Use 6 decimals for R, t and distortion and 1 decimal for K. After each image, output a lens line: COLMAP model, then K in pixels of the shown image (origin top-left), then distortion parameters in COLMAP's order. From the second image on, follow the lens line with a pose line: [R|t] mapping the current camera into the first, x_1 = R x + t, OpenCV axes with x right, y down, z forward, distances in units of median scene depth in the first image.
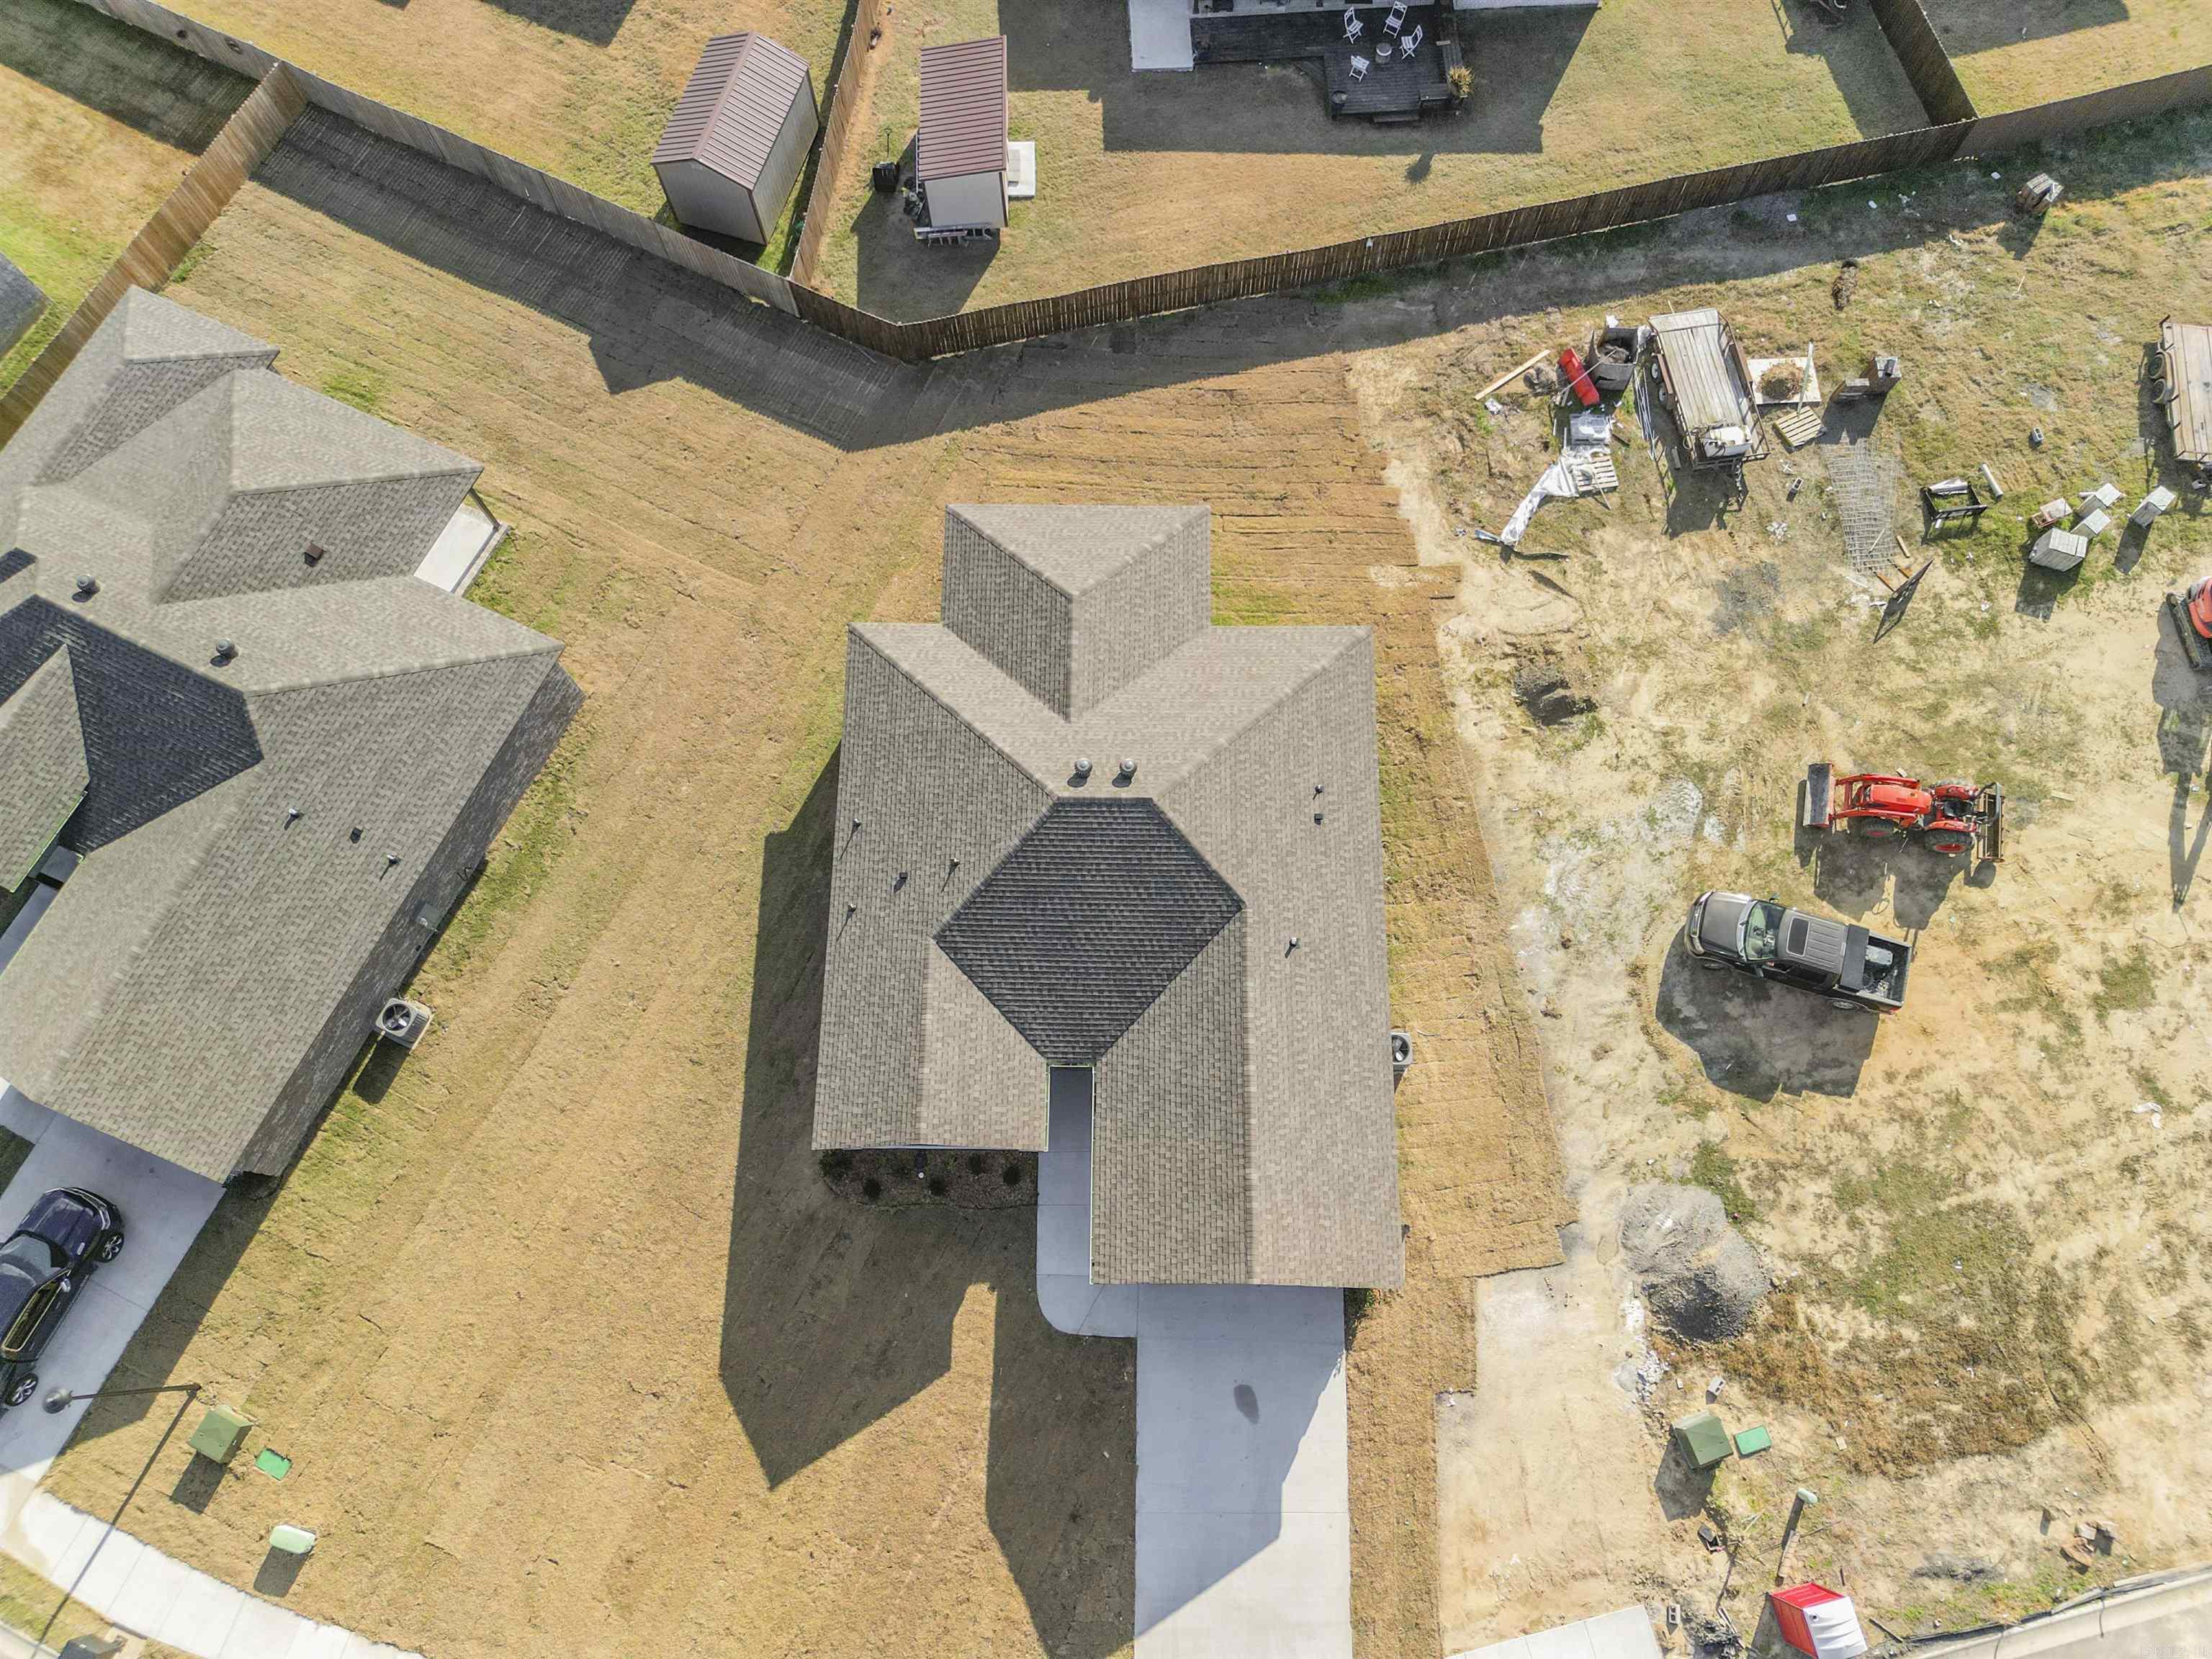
lens RADIAL K [[1560.0, 0, 1106.0], [0, 1560.0, 829.5], [0, 0, 1]] dist [0.065760, -0.064762]
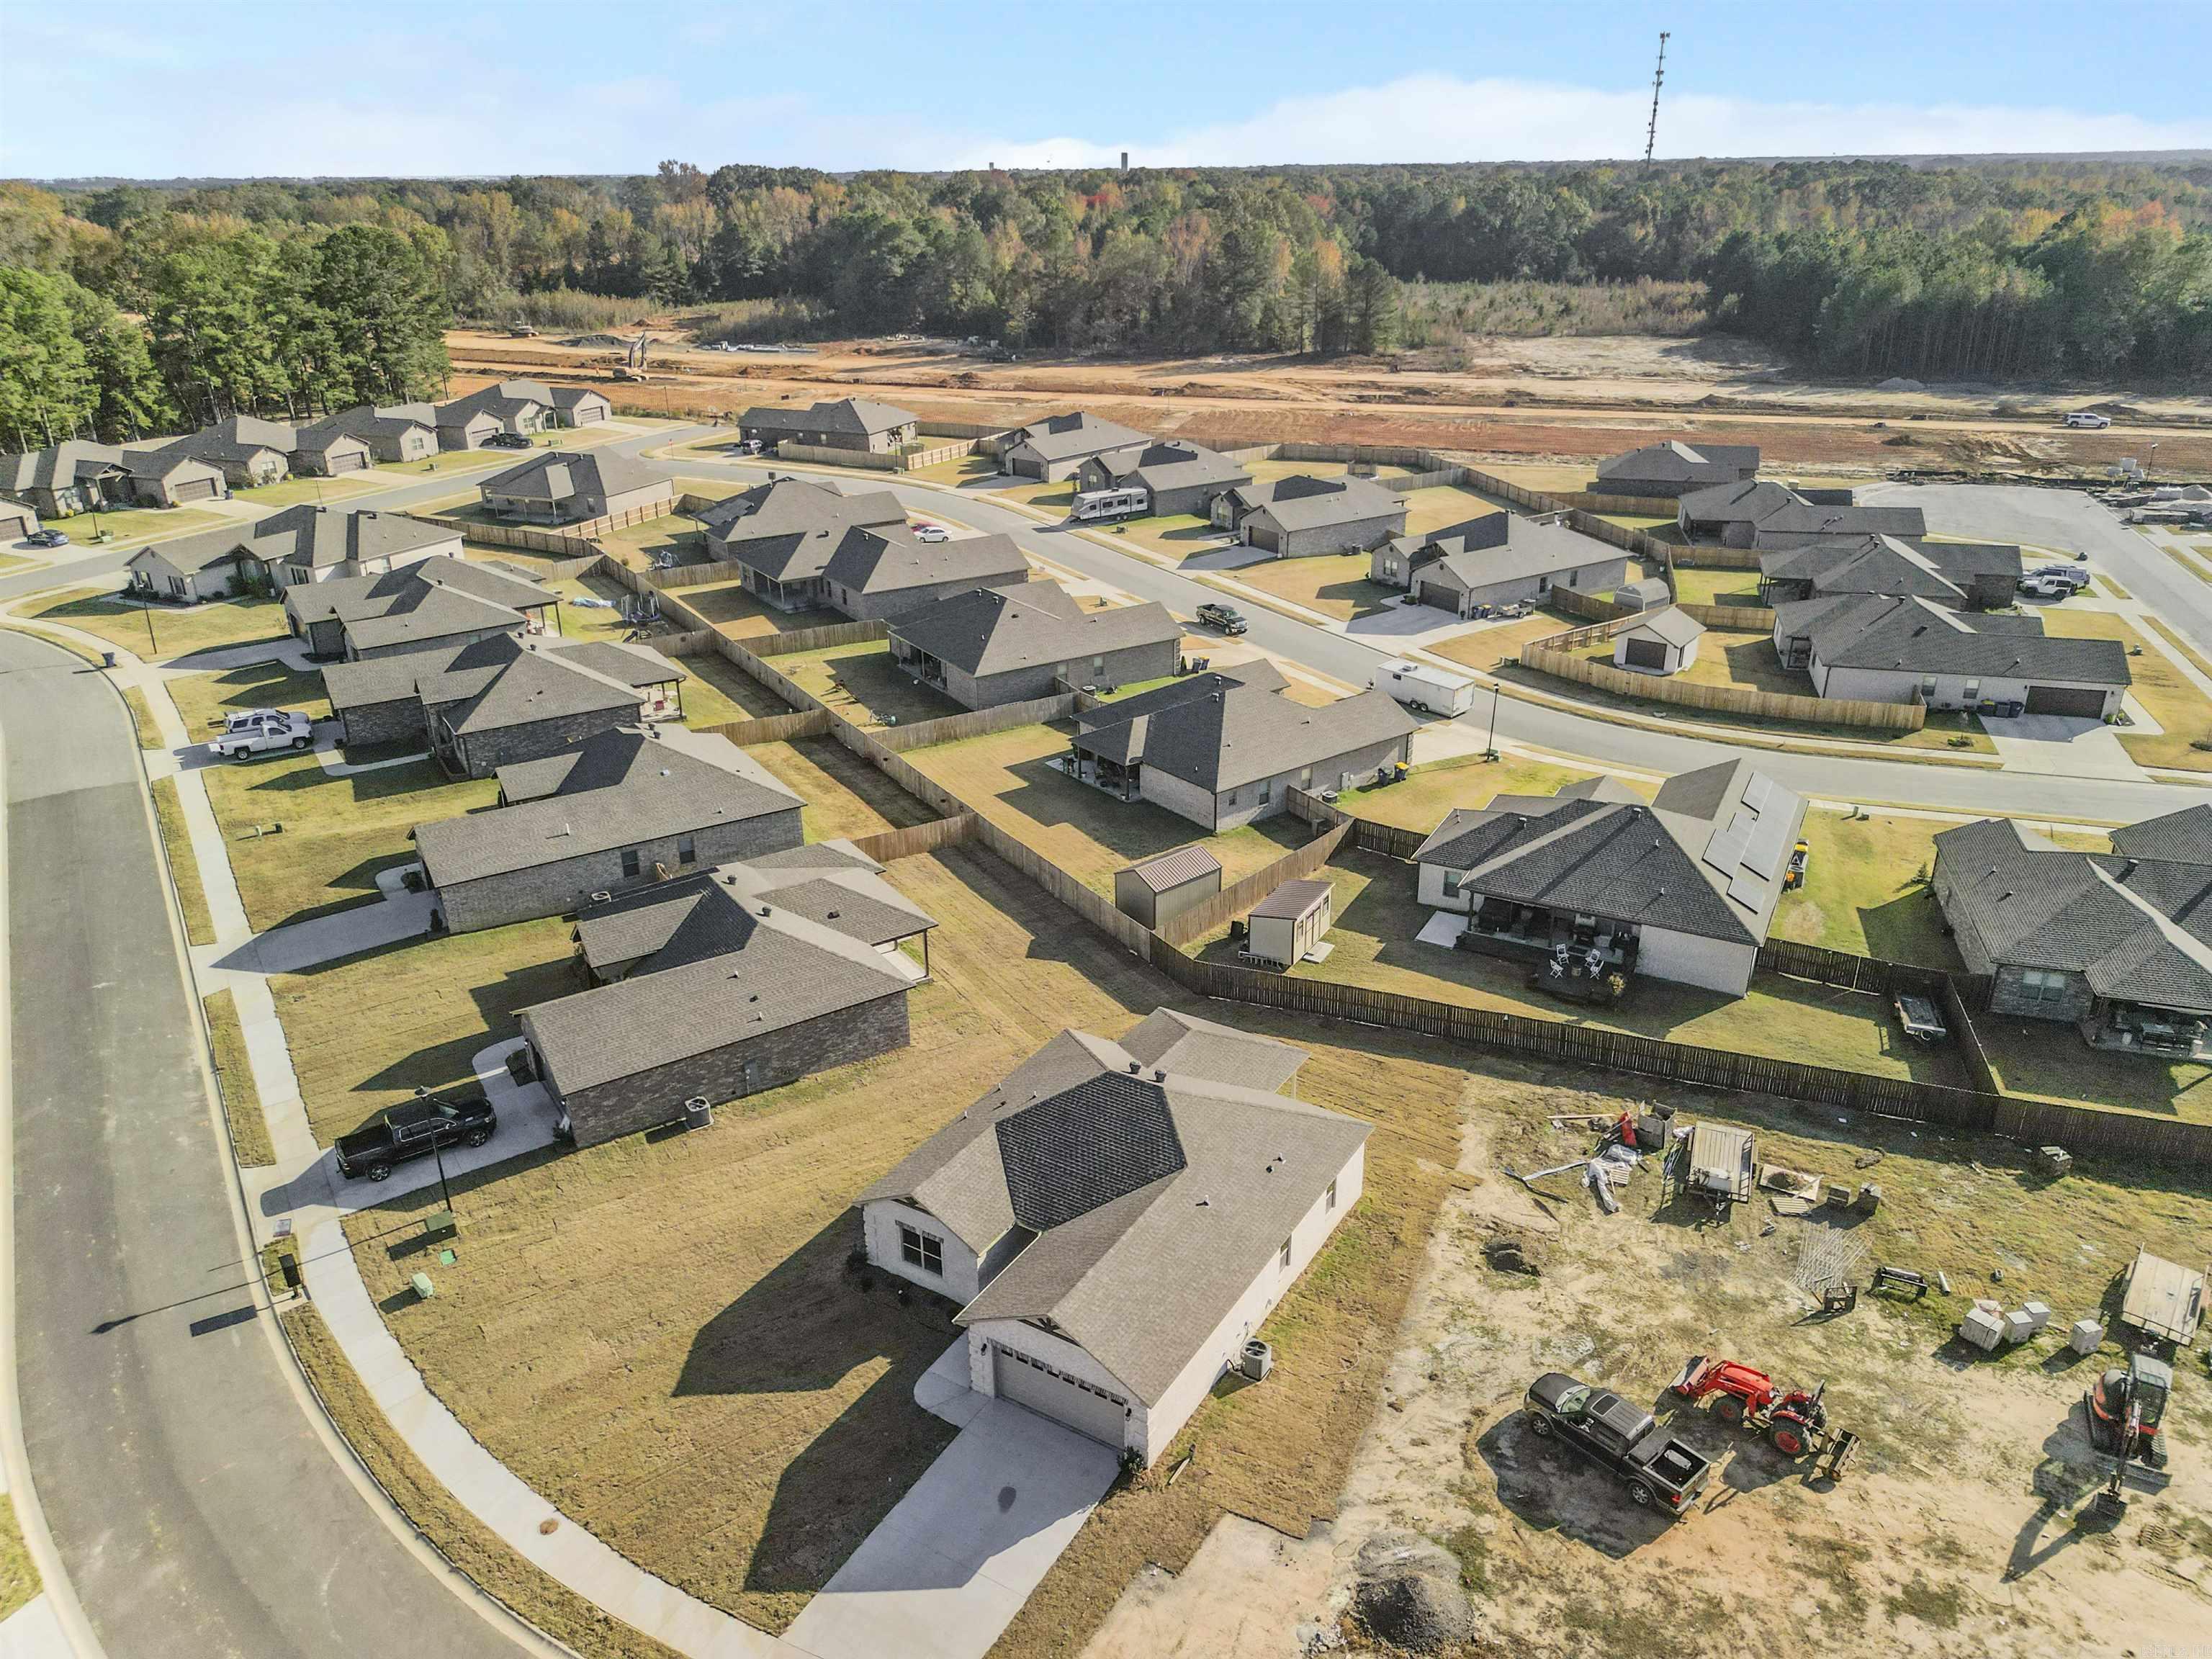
lens RADIAL K [[1560.0, 0, 1106.0], [0, 1560.0, 829.5], [0, 0, 1]] dist [0.065760, -0.064762]
pose [[0.856294, 0.204208, -0.474404, 0.579236], [-0.491664, 0.603622, -0.627619, 0.719831], [0.158196, 0.770675, 0.617280, -0.121926]]
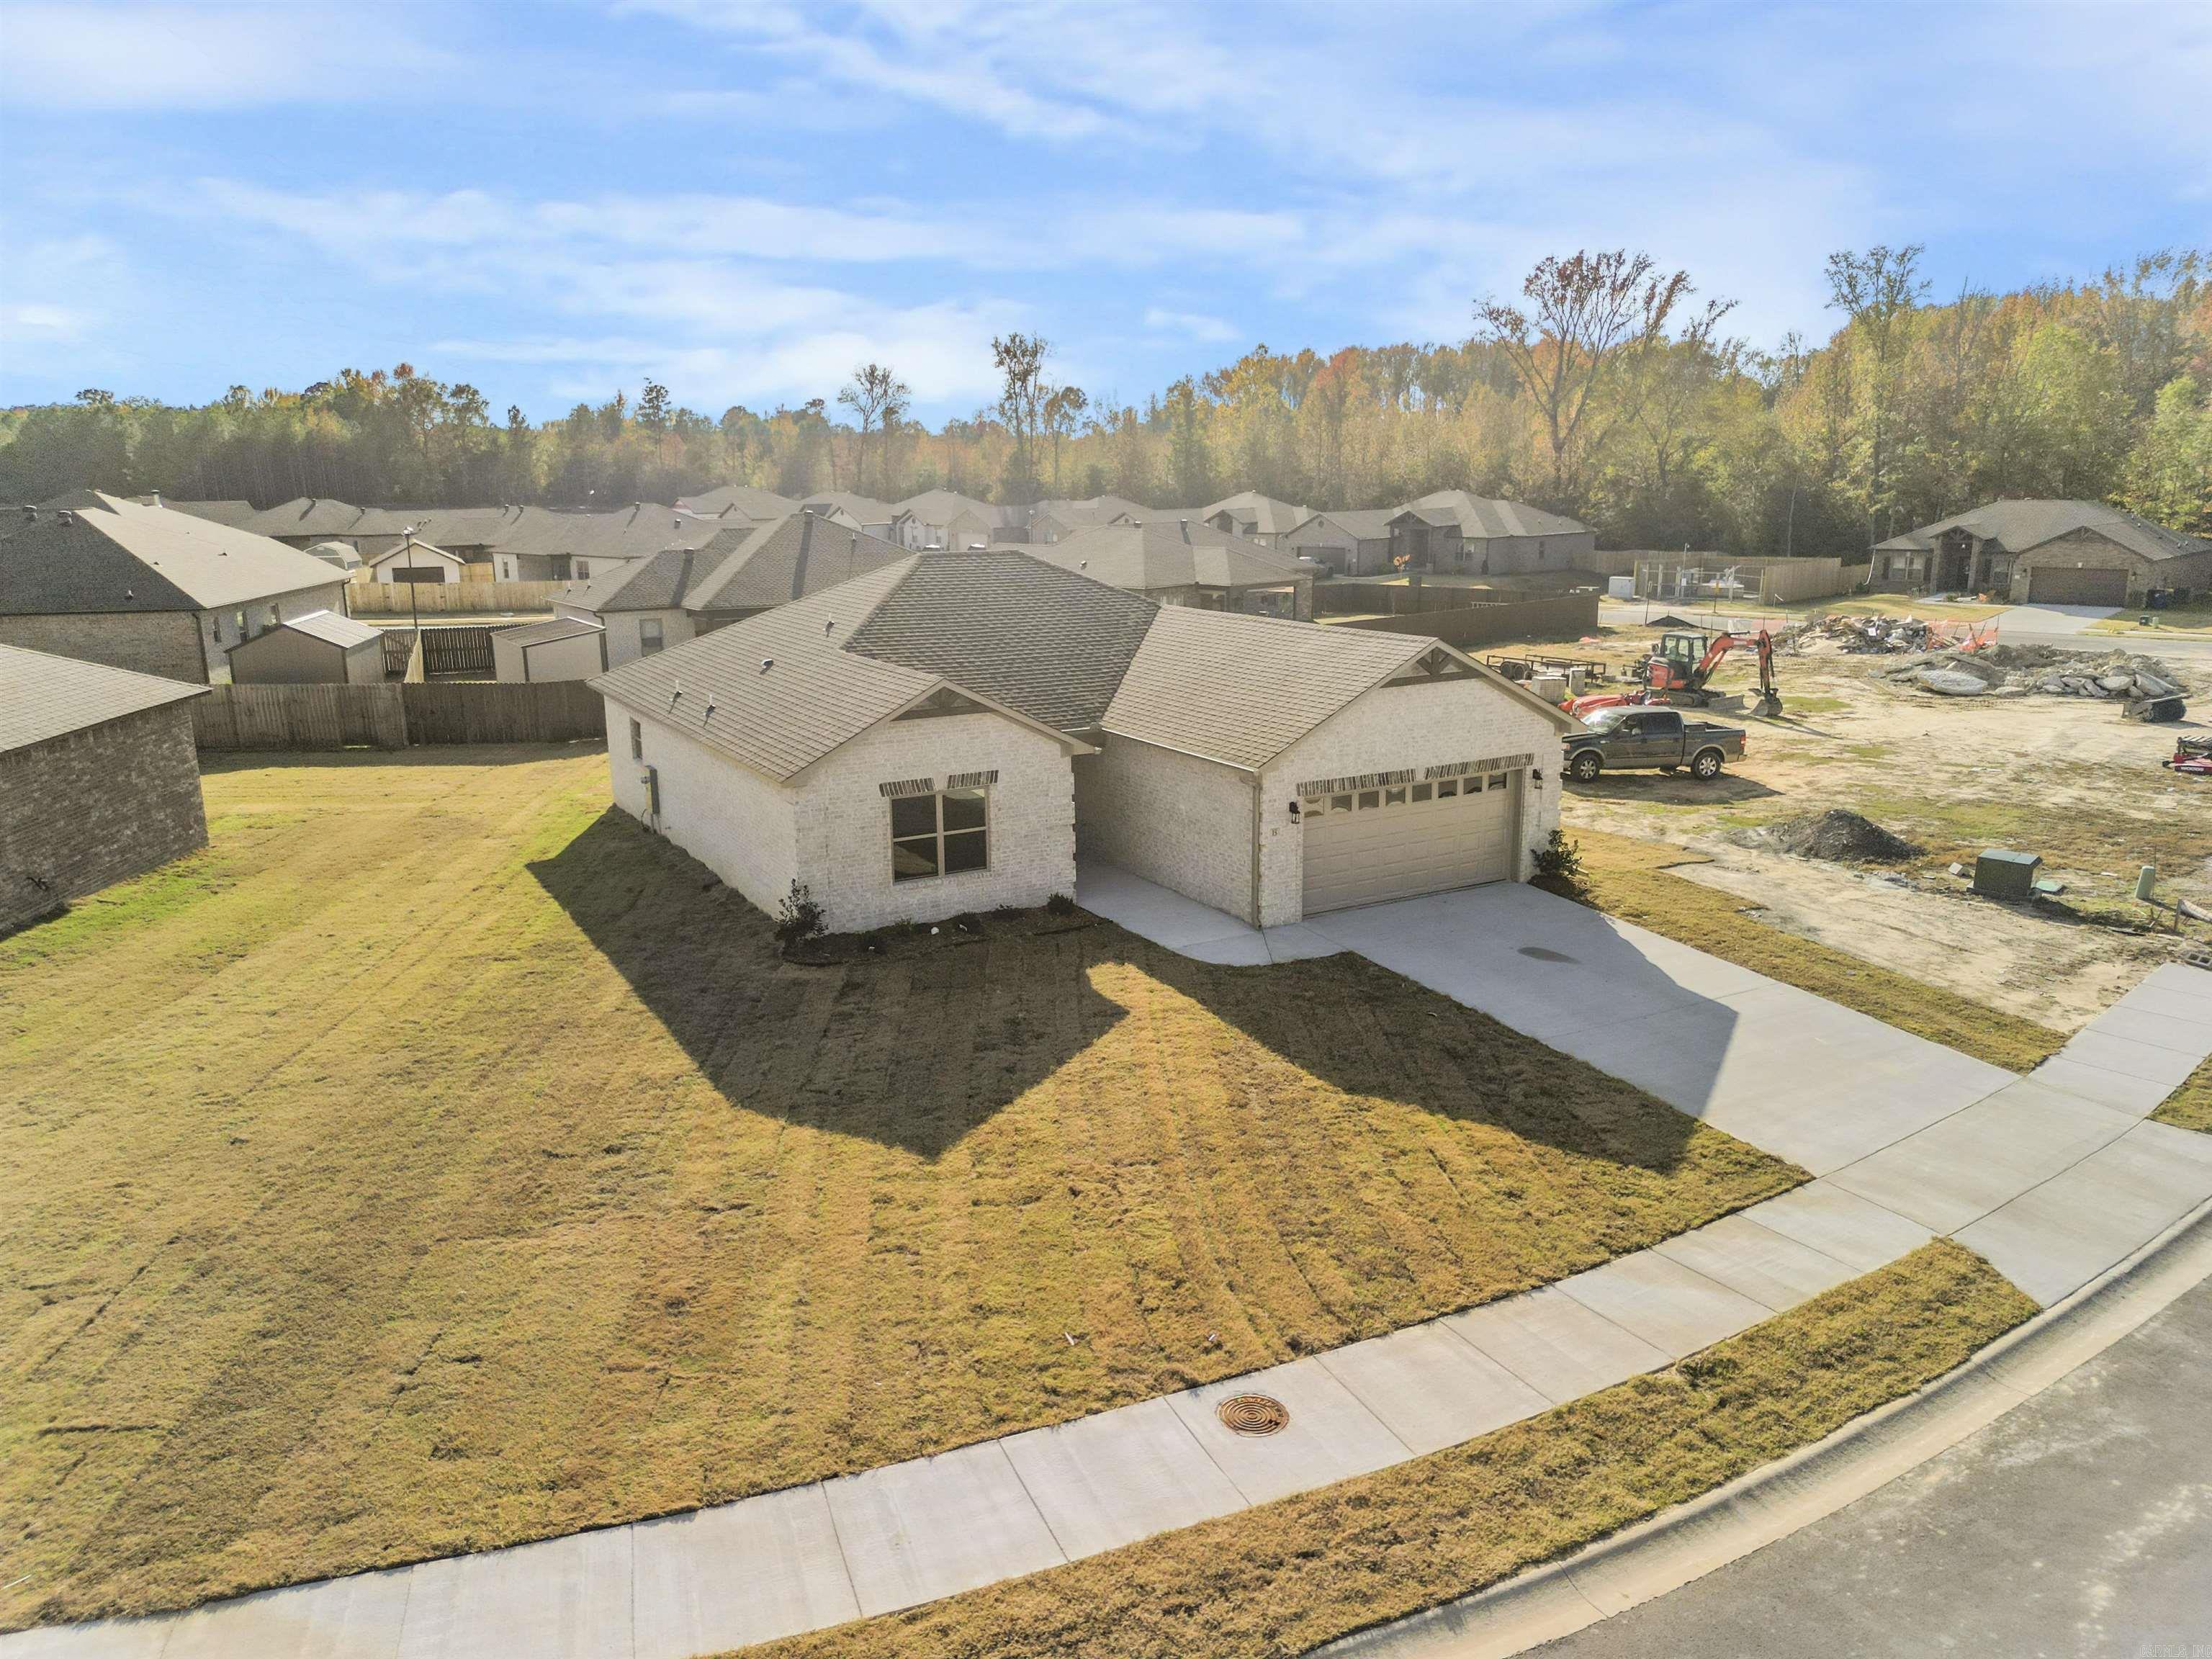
lens RADIAL K [[1560.0, 0, 1106.0], [0, 1560.0, 829.5], [0, 0, 1]] dist [0.065760, -0.064762]
pose [[0.864907, -0.110647, 0.489584, -0.350446], [0.478024, 0.479026, -0.736225, 0.673948], [-0.153062, 0.870799, 0.467205, 0.633017]]
